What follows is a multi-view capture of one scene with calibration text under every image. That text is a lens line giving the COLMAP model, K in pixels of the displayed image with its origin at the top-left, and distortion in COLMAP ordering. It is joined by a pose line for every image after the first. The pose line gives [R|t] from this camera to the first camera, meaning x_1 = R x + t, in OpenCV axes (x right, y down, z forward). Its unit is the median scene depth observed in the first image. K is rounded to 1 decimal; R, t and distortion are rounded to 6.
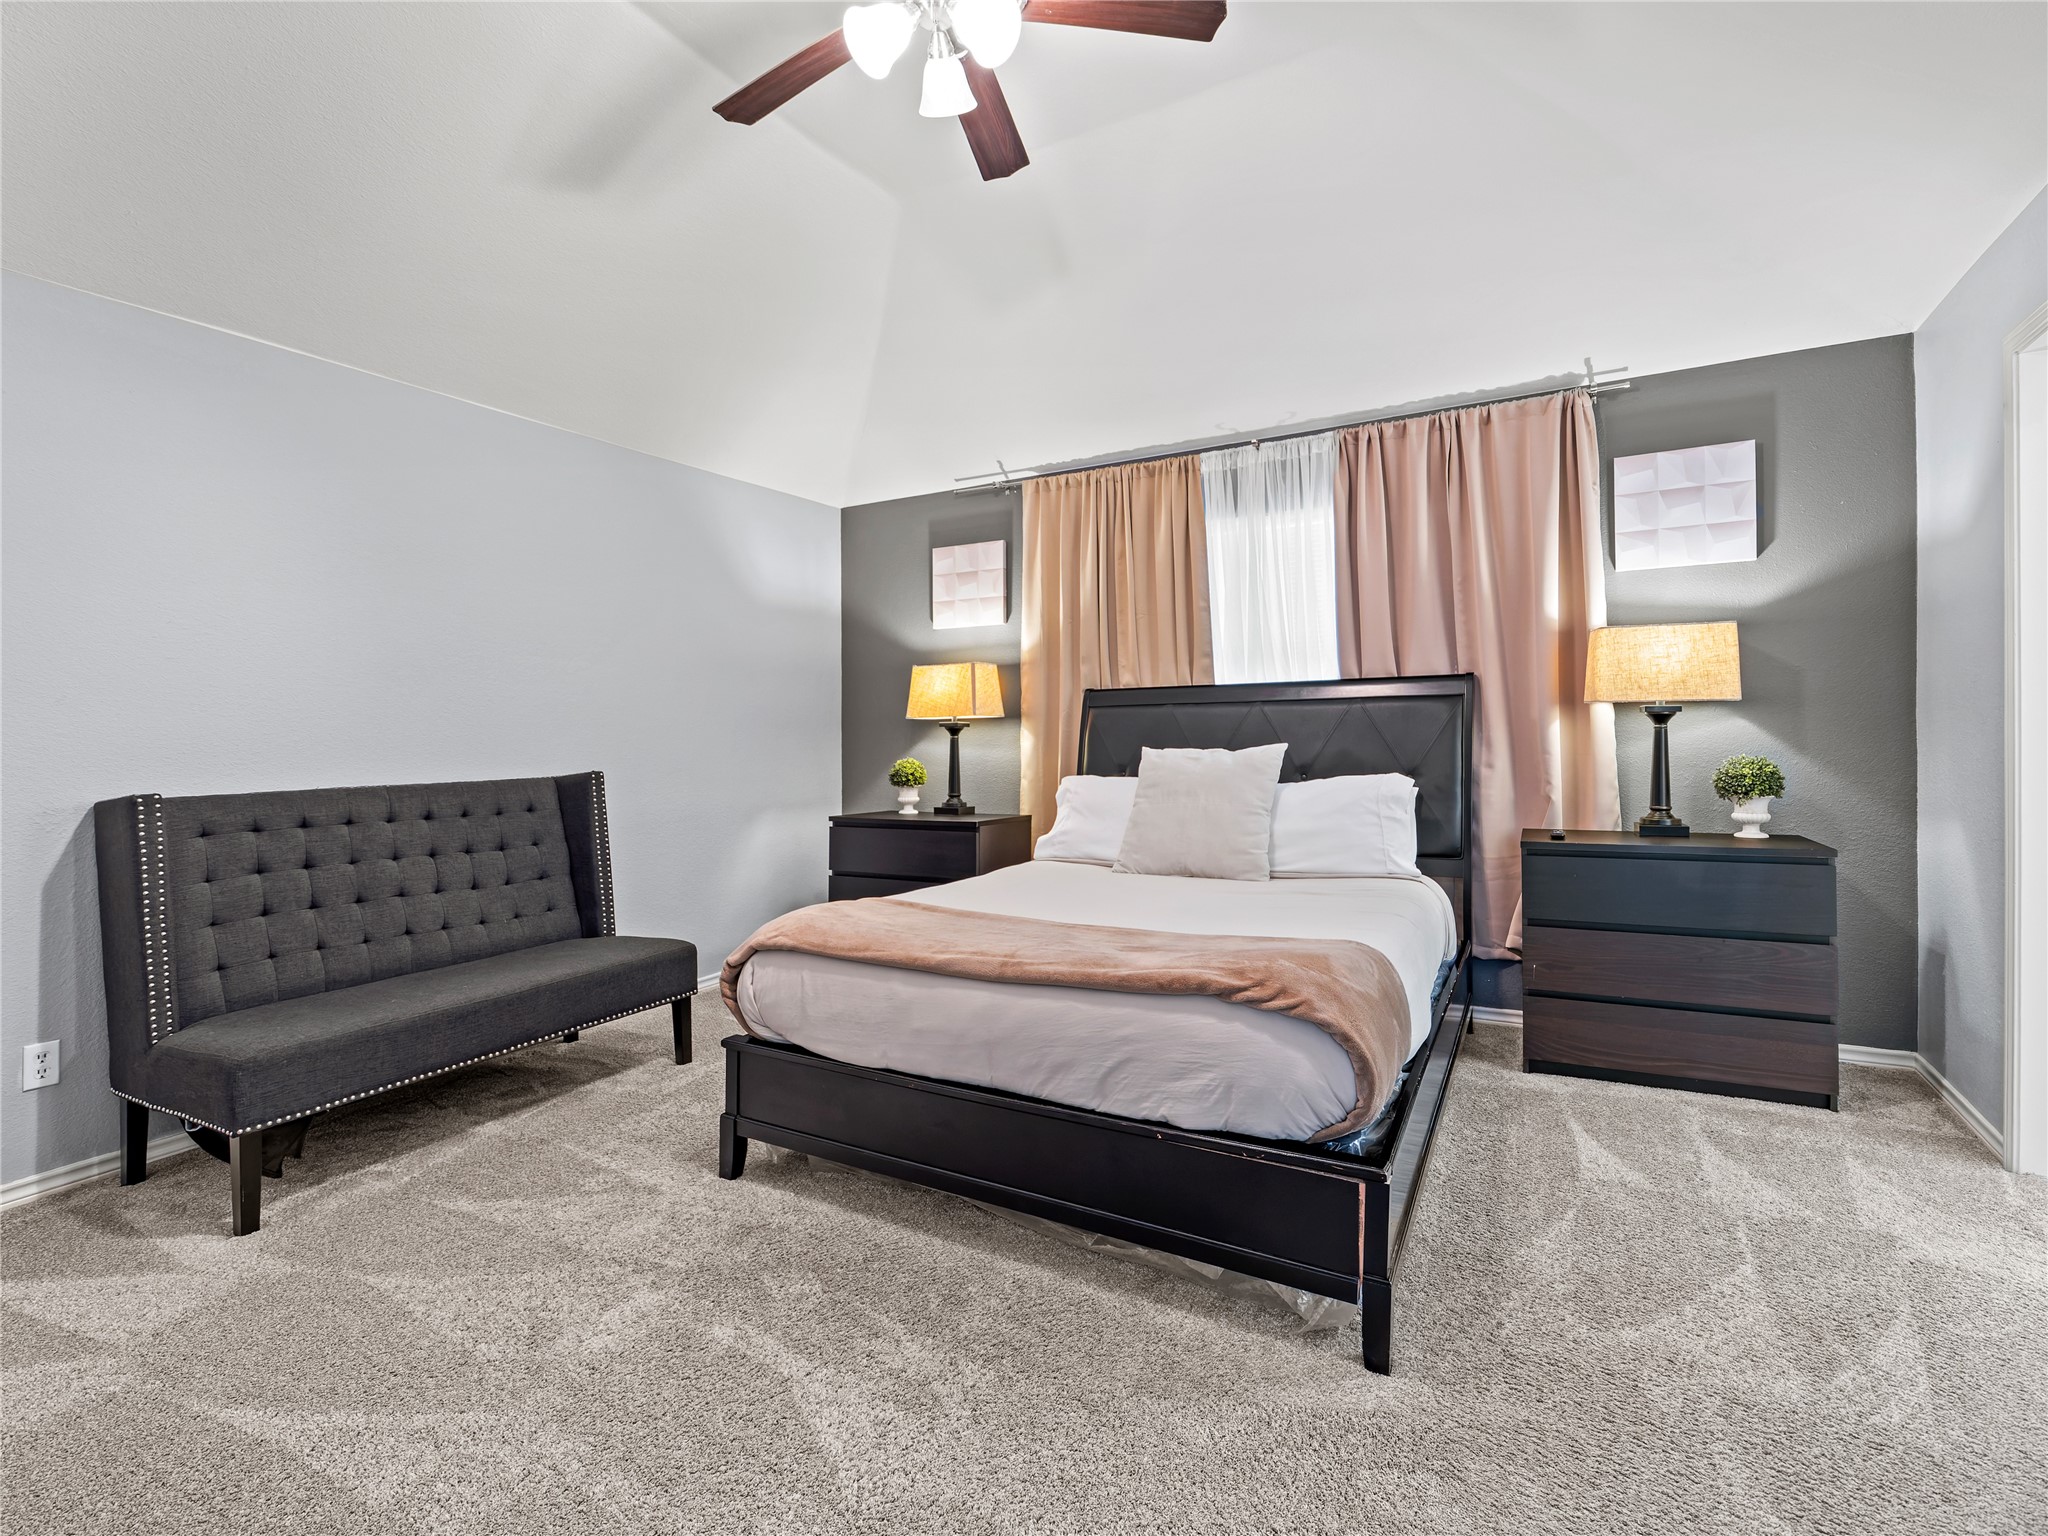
lens RADIAL K [[994.9, 0, 1048.4], [0, 994.9, 734.6], [0, 0, 1]] dist [-0.000238, -0.001010]
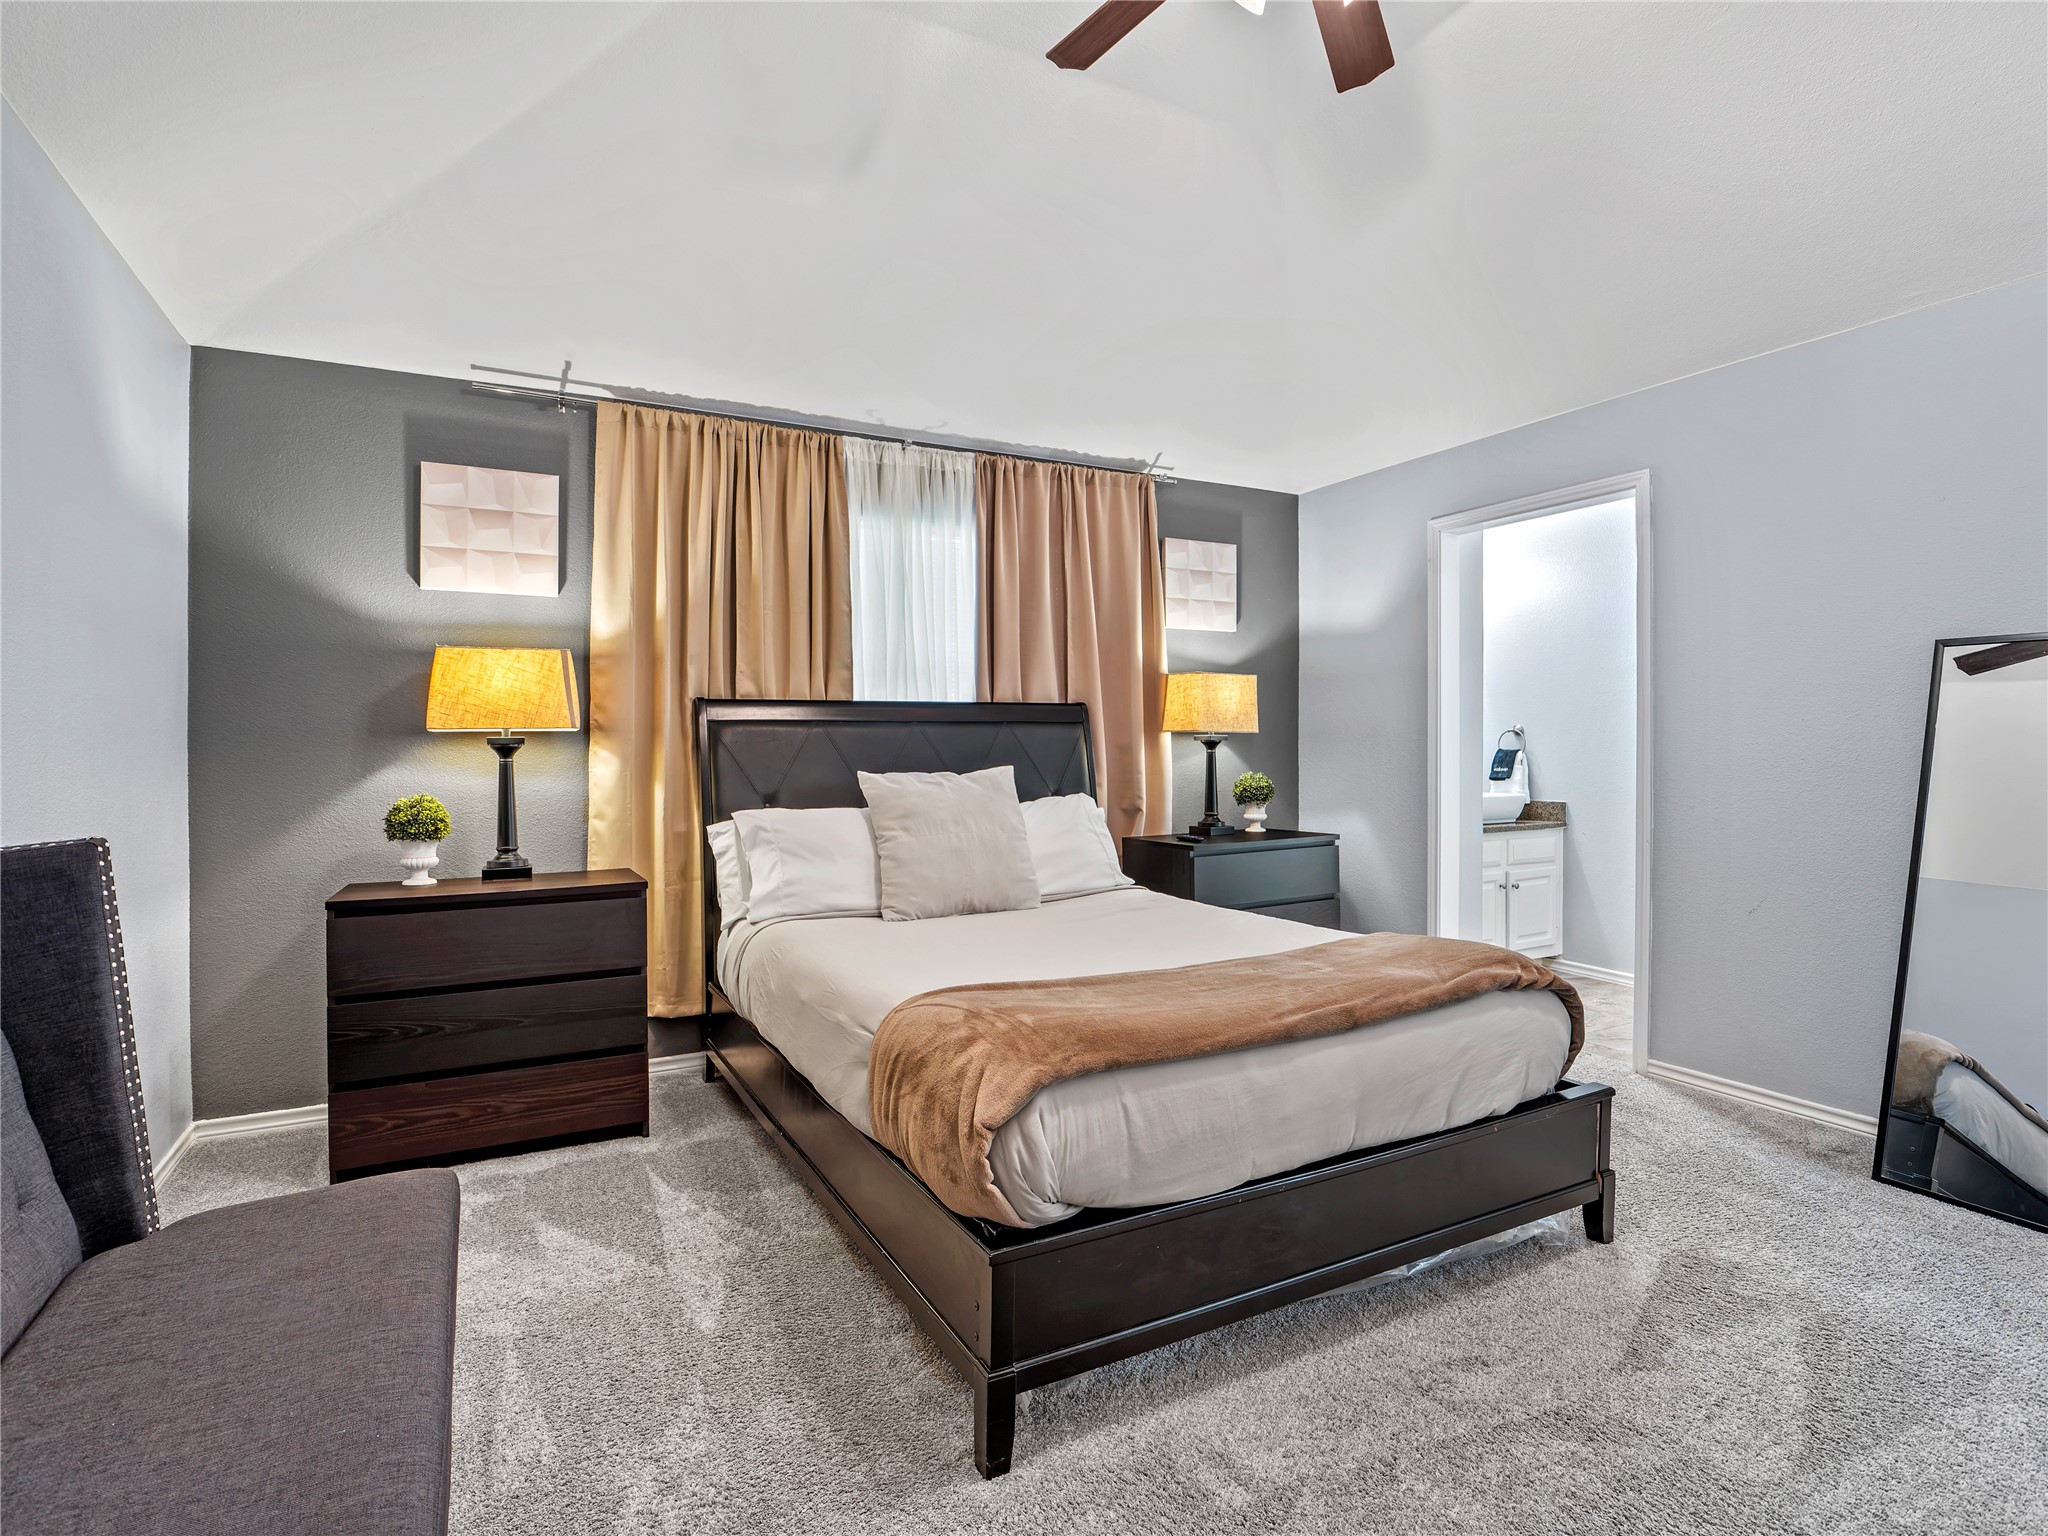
lens RADIAL K [[994.9, 0, 1035.0], [0, 994.9, 754.2], [0, 0, 1]] dist [-0.000238, -0.001010]
pose [[0.559063, 0.006120, 0.829103, -0.473011], [0.001421, 0.999964, -0.008339, 0.005014], [-0.829124, 0.005841, 0.559034, 0.369223]]
